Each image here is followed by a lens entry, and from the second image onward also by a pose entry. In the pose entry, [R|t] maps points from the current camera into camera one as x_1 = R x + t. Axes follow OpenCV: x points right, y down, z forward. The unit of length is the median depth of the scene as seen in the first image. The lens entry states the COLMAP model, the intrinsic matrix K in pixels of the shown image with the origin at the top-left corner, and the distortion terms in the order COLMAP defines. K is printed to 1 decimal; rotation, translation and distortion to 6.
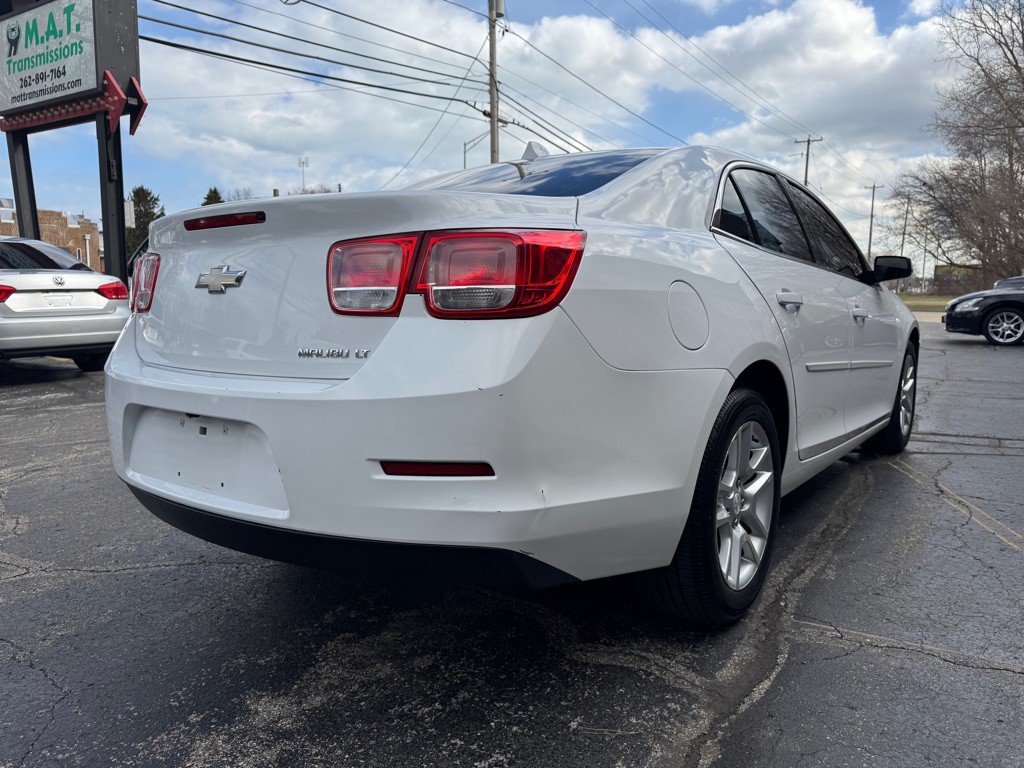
lens RADIAL K [[725.6, 0, 514.4], [0, 725.6, 380.9], [0, 0, 1]] dist [0.025546, -0.033738]
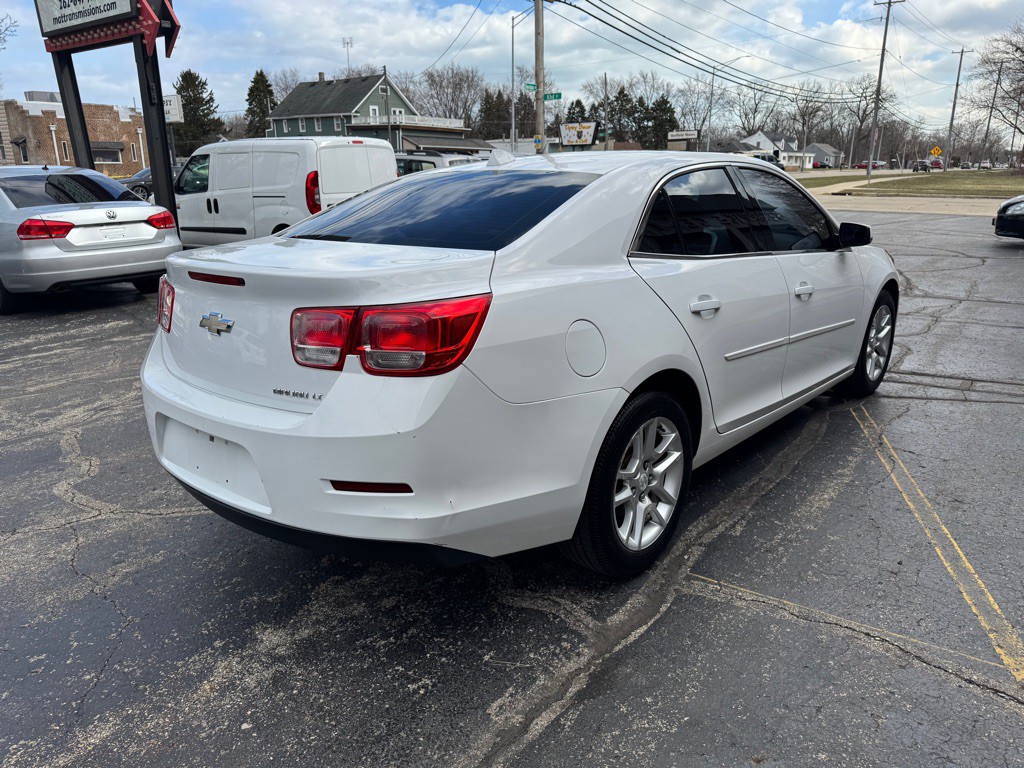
lens RADIAL K [[725.6, 0, 514.4], [0, 725.6, 379.4], [0, 0, 1]] dist [0.025546, -0.033738]
pose [[0.997255, 0.005206, -0.073867, 0.197928], [0.006183, 0.988187, 0.153125, -0.215868], [0.073791, -0.153161, 0.985442, -0.223334]]
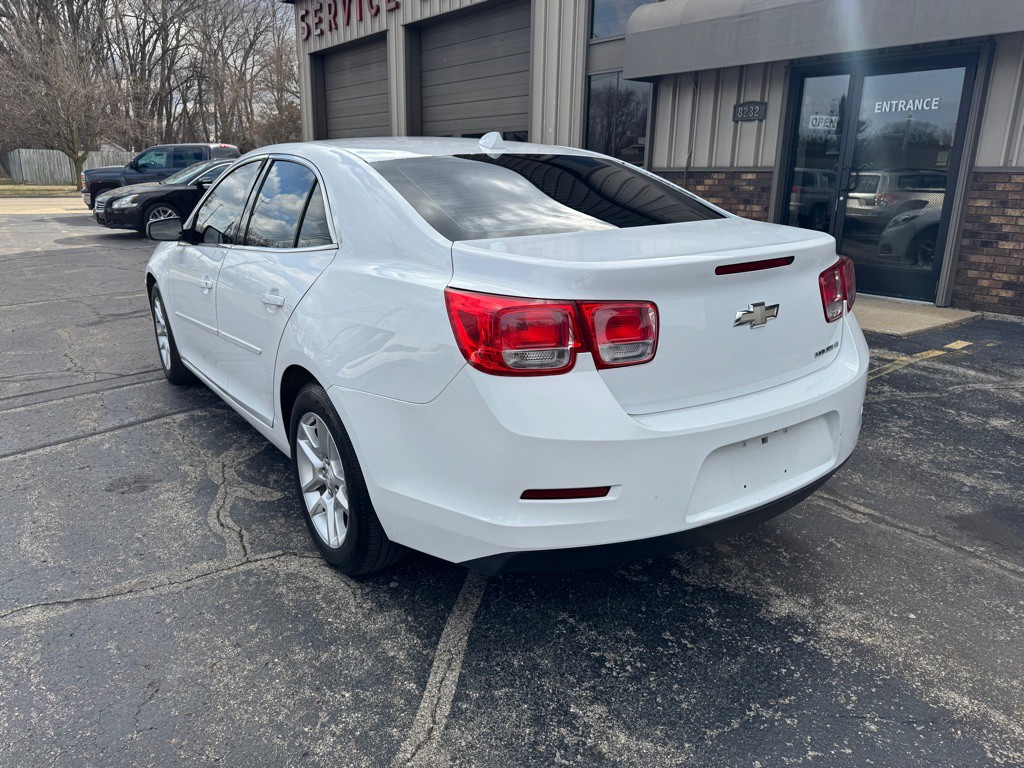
lens RADIAL K [[725.6, 0, 507.1], [0, 725.6, 376.6], [0, 0, 1]] dist [0.025546, -0.033738]
pose [[0.328717, -0.263523, 0.906918, -1.489053], [0.114872, 0.964309, 0.238563, -0.337126], [-0.937416, 0.025760, 0.347256, 0.892931]]
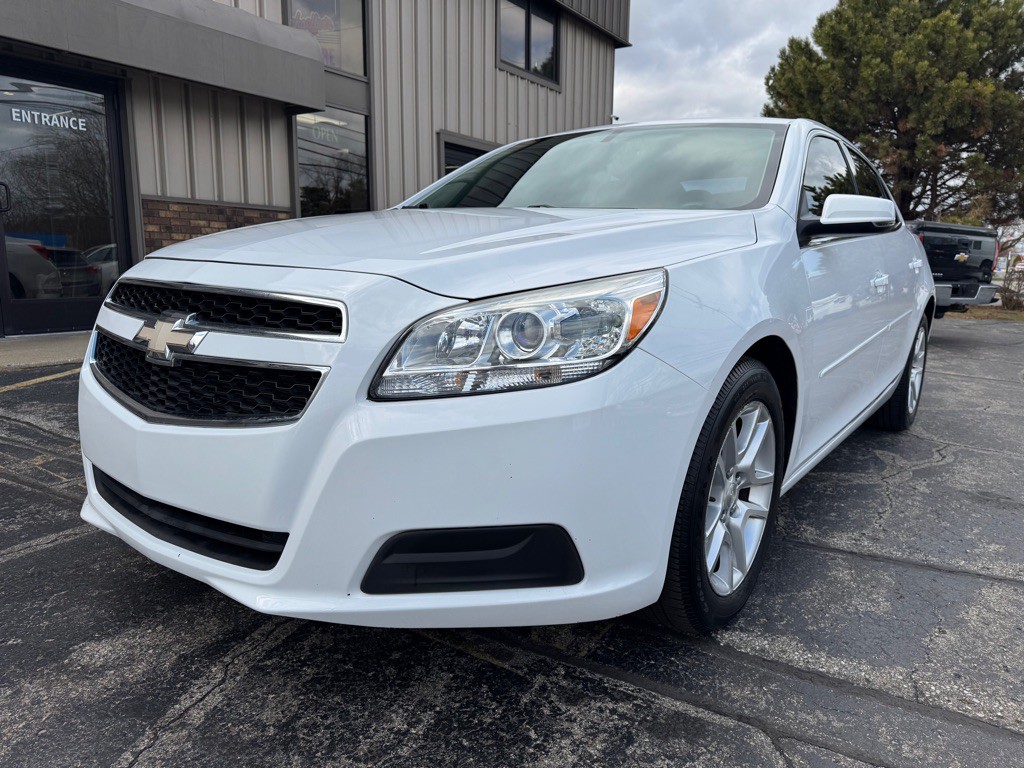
lens RADIAL K [[725.6, 0, 508.0], [0, 725.6, 389.7], [0, 0, 1]] dist [0.025546, -0.033738]
pose [[-0.999591, -0.028591, -0.000031, 0.767877], [-0.027296, 0.953984, 0.298614, -0.423867], [-0.008508, 0.298493, -0.954374, 3.762185]]
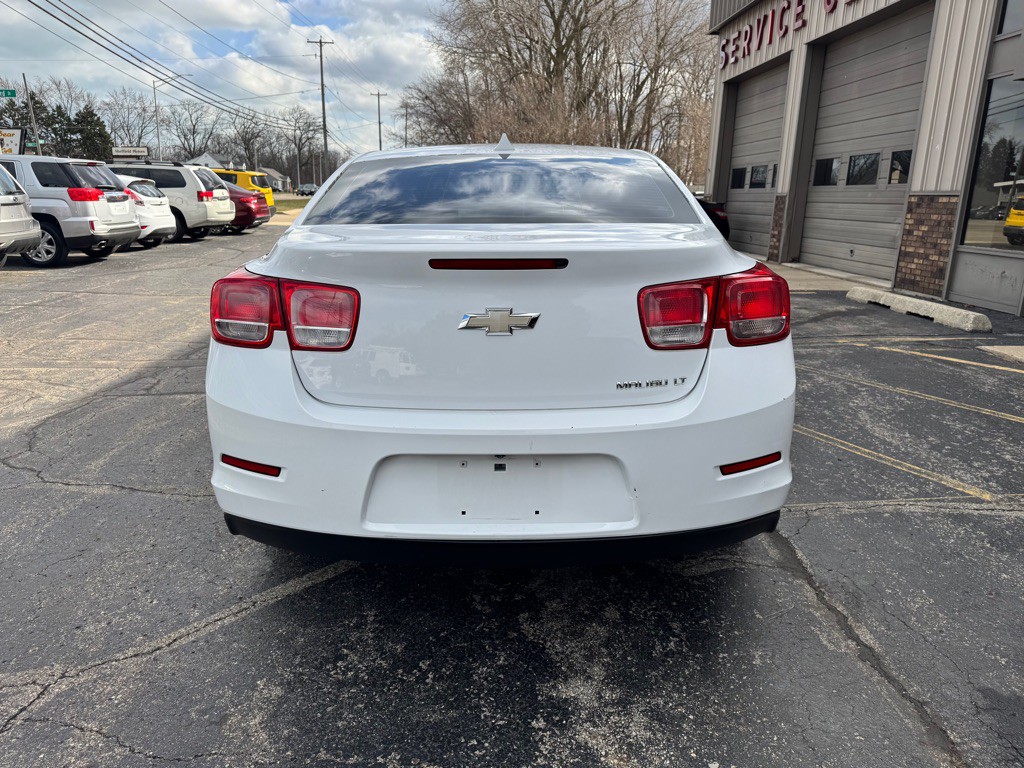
lens RADIAL K [[725.6, 0, 512.7], [0, 725.6, 376.9], [0, 0, 1]] dist [0.025546, -0.033738]
pose [[0.806155, -0.137847, 0.575423, -0.899050], [0.064641, 0.987181, 0.145927, -0.189640], [-0.588163, -0.080444, 0.804732, 0.156934]]
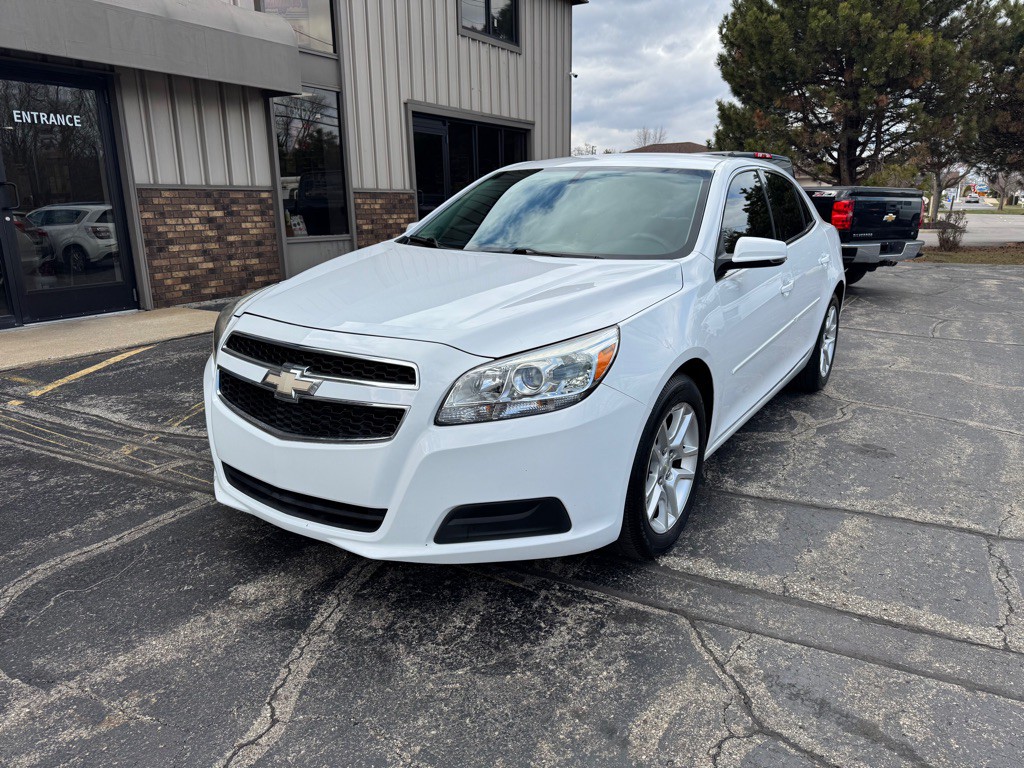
lens RADIAL K [[725.6, 0, 510.4], [0, 725.6, 386.8], [0, 0, 1]] dist [0.025546, -0.033738]
pose [[-0.998629, 0.007780, -0.051768, 0.842954], [-0.011860, 0.929554, 0.368496, -0.668496], [0.050988, 0.368605, -0.928187, 4.115690]]
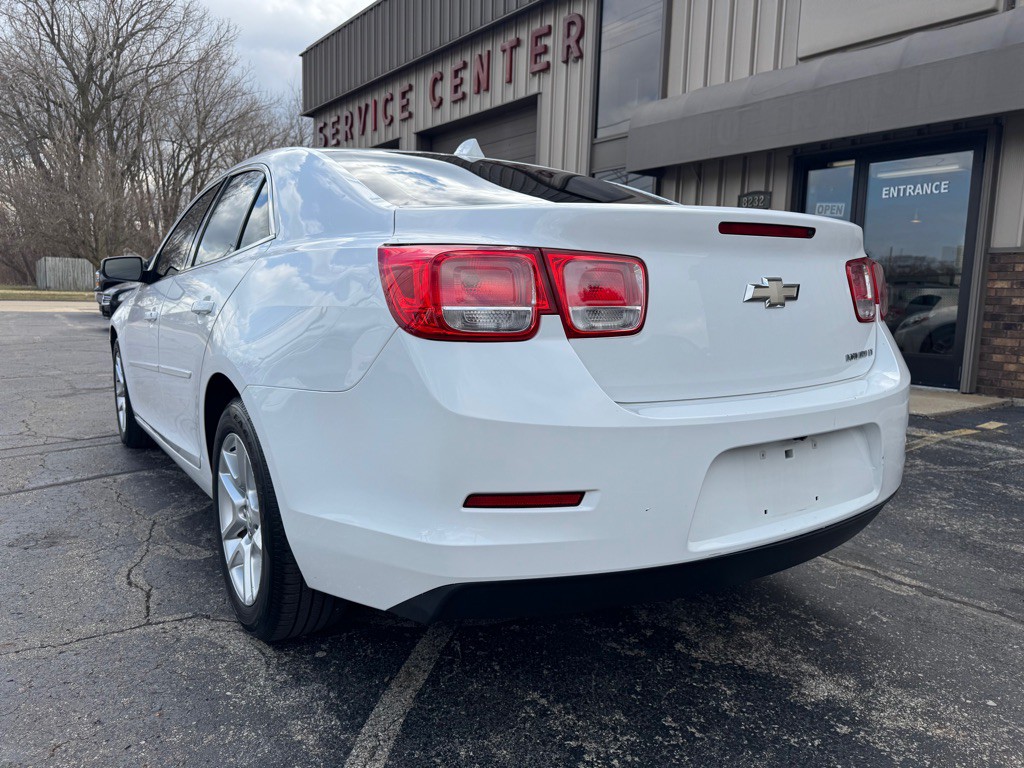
lens RADIAL K [[725.6, 0, 510.6], [0, 725.6, 382.6], [0, 0, 1]] dist [0.025546, -0.033738]
pose [[0.340726, -0.120142, 0.932455, -1.288204], [0.100671, 0.990761, 0.090869, -0.130998], [-0.934757, 0.062910, 0.349673, 0.913524]]
